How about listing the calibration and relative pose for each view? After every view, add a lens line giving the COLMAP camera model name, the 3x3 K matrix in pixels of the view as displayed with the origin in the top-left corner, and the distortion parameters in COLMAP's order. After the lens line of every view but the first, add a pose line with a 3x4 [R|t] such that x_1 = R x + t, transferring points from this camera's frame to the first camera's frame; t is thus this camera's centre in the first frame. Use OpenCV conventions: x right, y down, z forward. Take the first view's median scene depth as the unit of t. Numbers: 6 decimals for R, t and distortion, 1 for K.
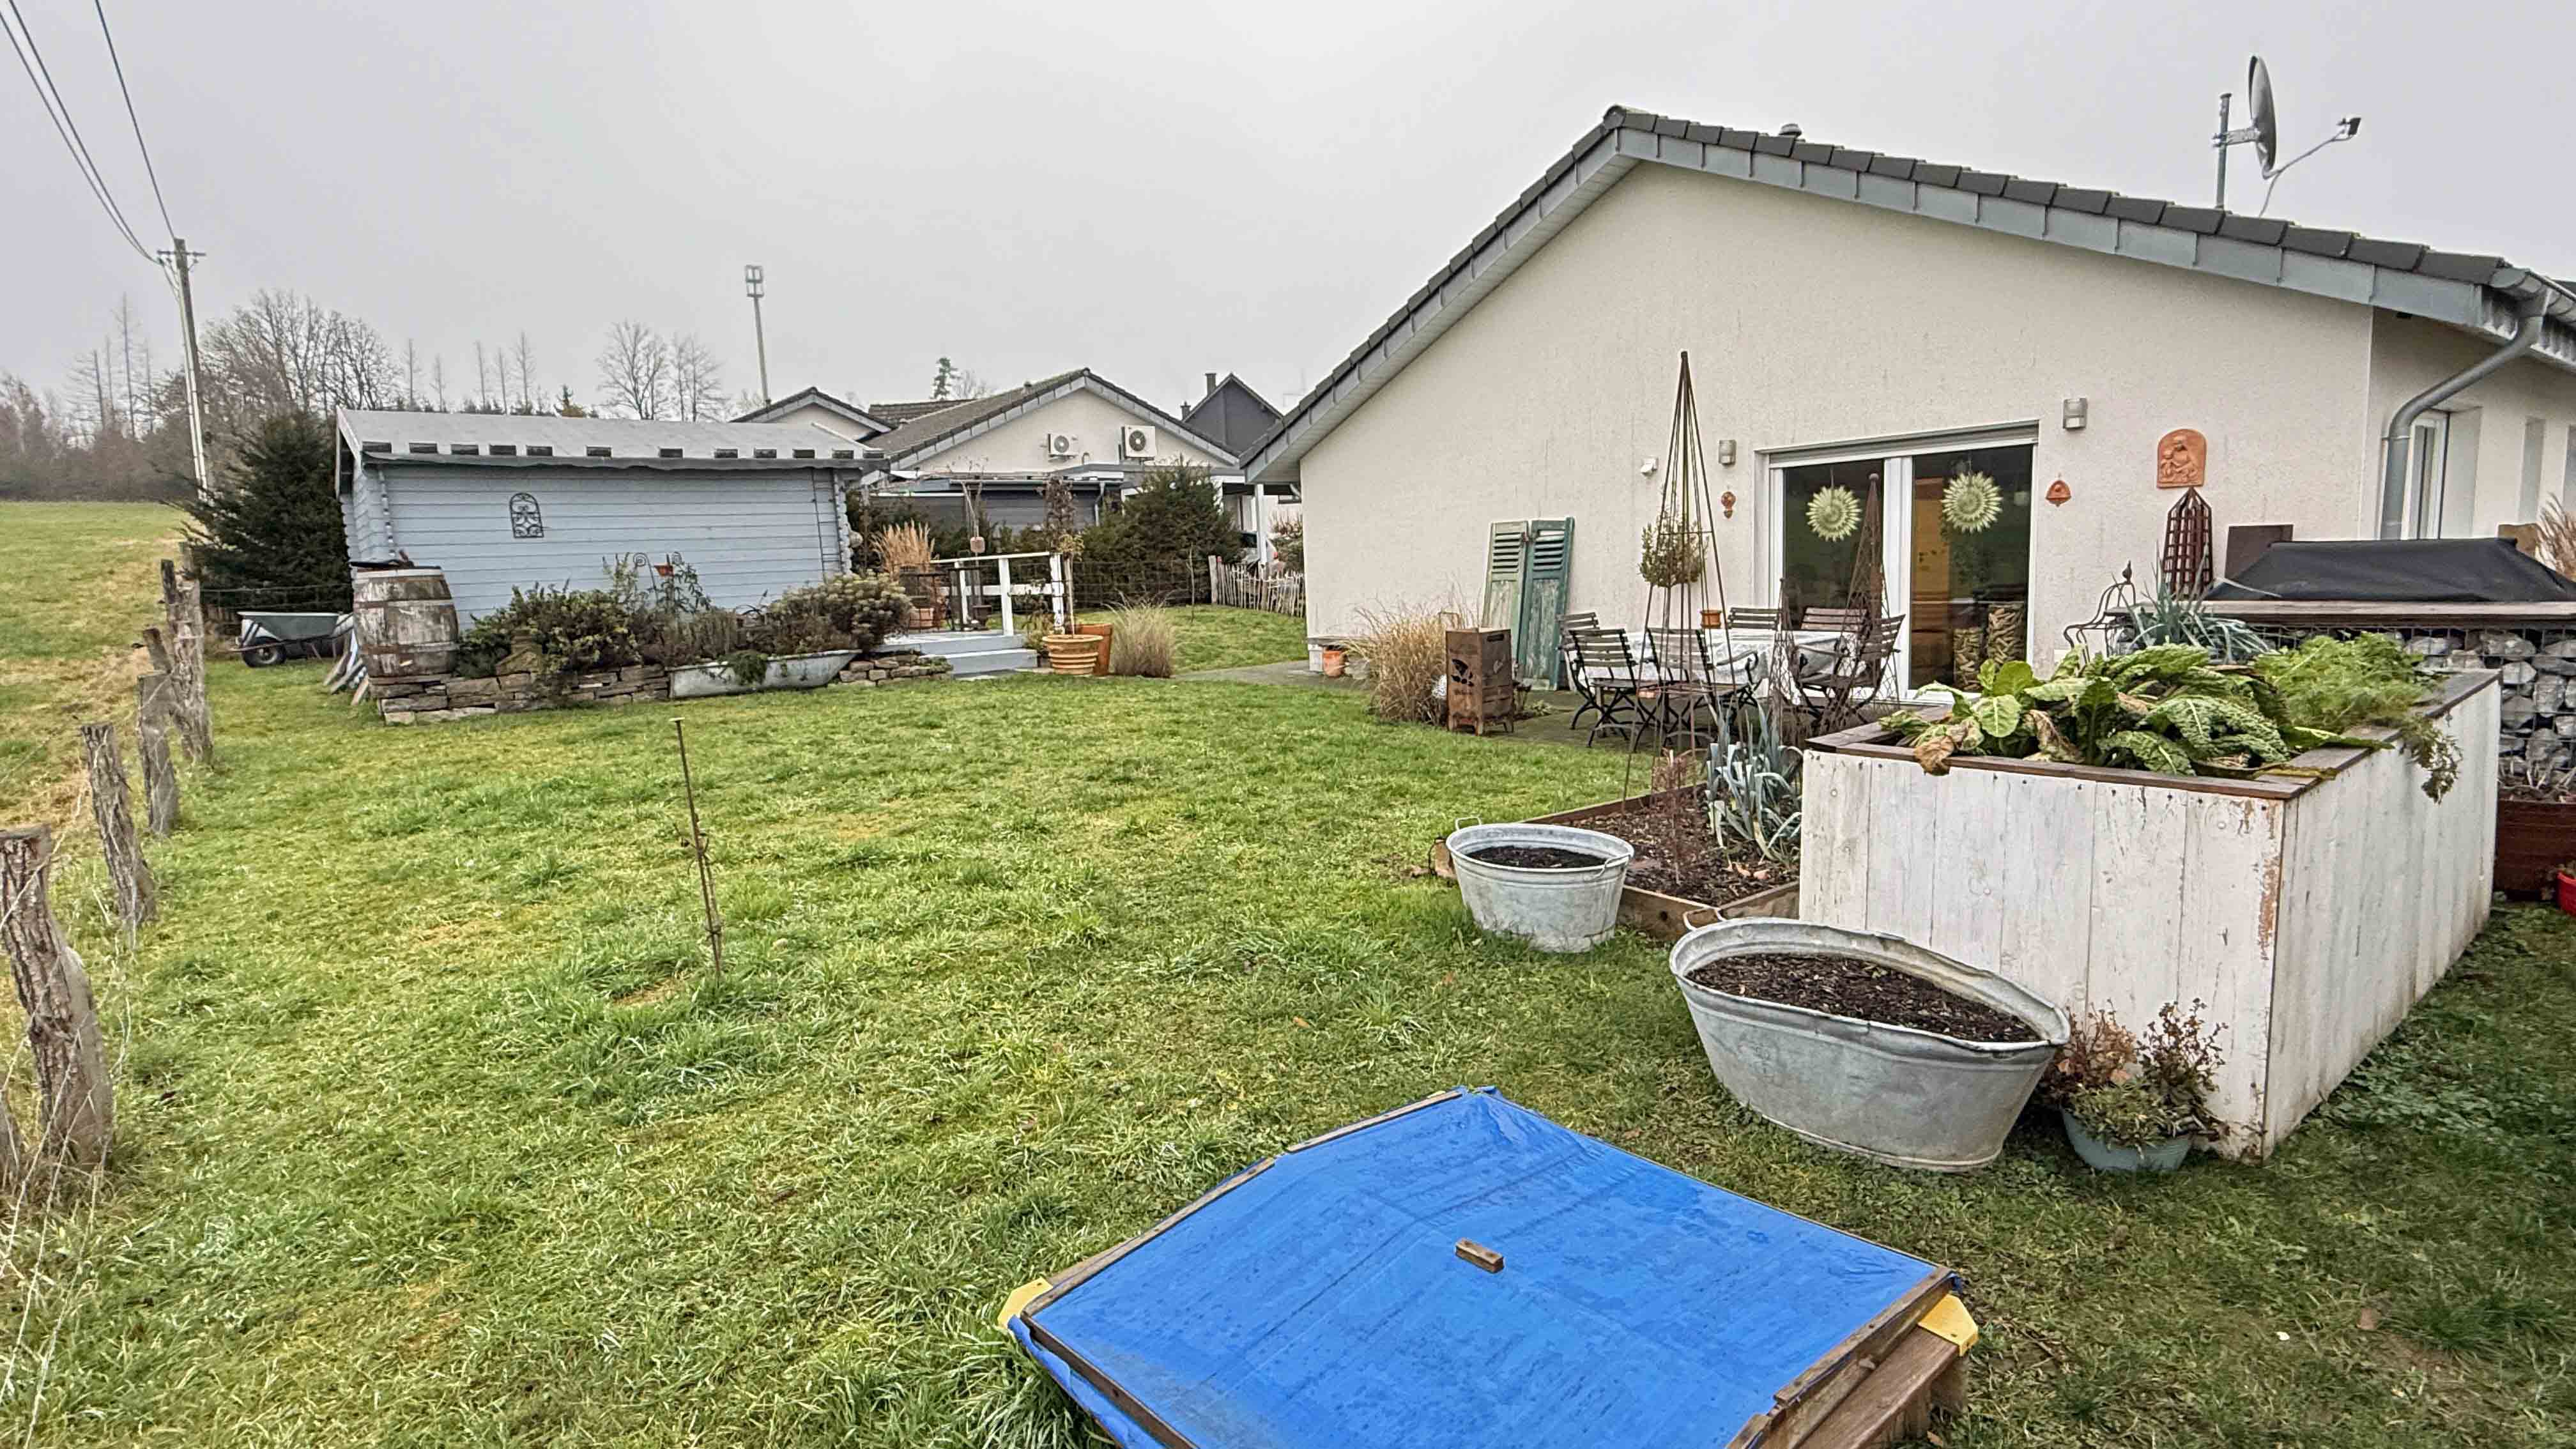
lens RADIAL K [[1246.8, 0, 1288.0], [0, 1246.8, 724.5], [0, 0, 1]] dist [-0.001224, 0.000320]
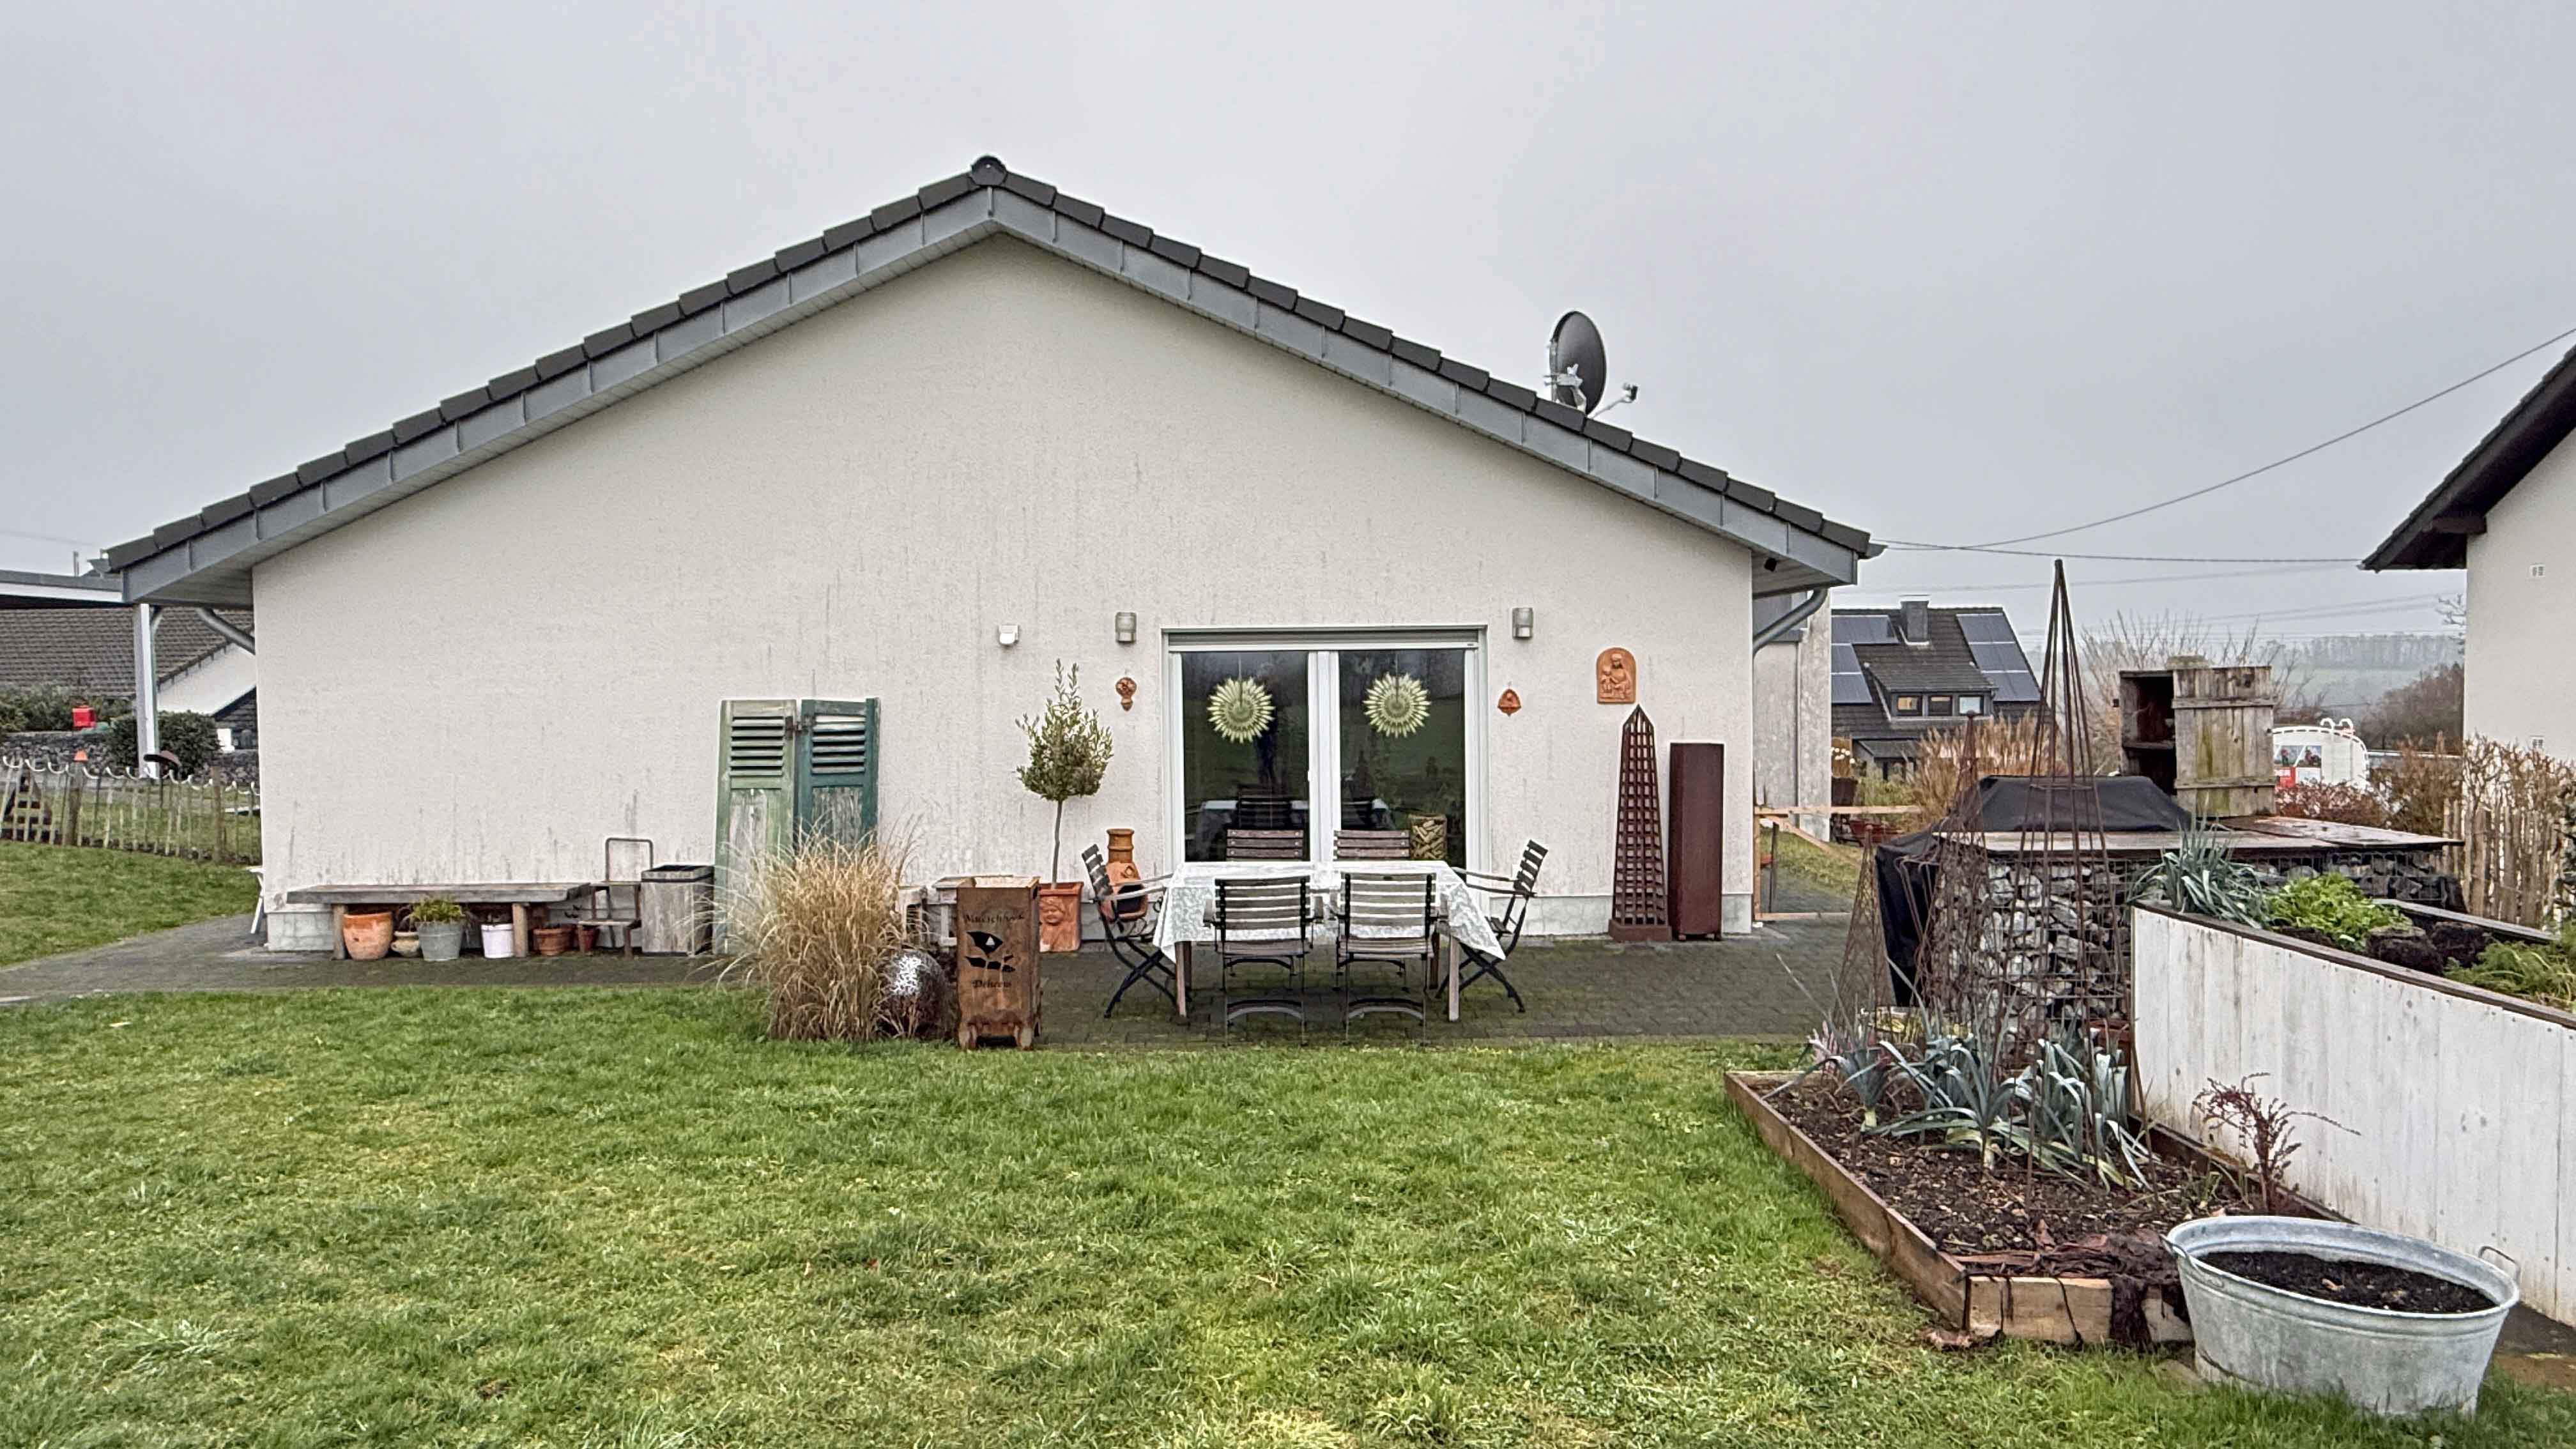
lens RADIAL K [[1468.8, 0, 1288.0], [0, 1468.8, 724.5], [0, 0, 1]] dist [0.007278, 0.000160]
pose [[0.614798, 0.019268, 0.788449, -0.318735], [0.083773, 0.992451, -0.089576, -0.068871], [-0.784223, 0.121122, 0.608542, 0.376970]]
